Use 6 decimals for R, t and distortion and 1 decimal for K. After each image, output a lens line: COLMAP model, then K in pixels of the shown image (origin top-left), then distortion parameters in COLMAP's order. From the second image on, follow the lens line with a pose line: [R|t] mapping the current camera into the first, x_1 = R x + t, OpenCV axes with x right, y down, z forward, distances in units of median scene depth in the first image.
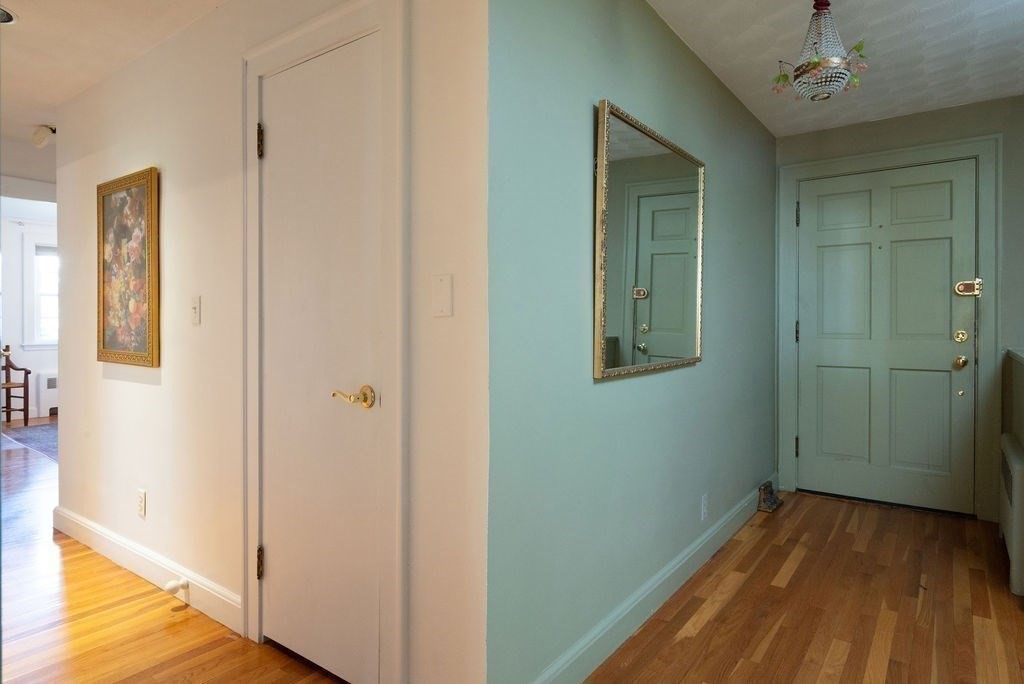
lens RADIAL K [[598.3, 0, 513.5], [0, 598.3, 339.2], [0, 0, 1]] dist [-0.001665, 0.002882]
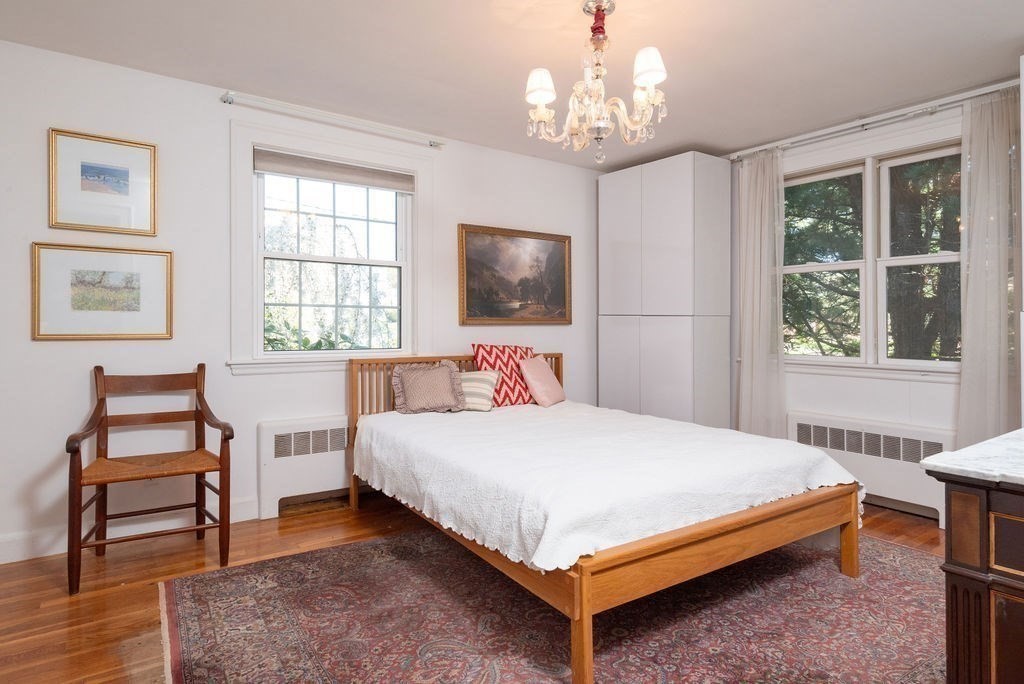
lens RADIAL K [[598.3, 0, 511.6], [0, 598.3, 335.9], [0, 0, 1]] dist [-0.001665, 0.002882]
pose [[0.944236, -0.001842, -0.329263, -0.475525], [-0.004126, 0.999840, -0.017426, -0.007610], [0.329242, 0.017813, 0.944077, 0.653721]]
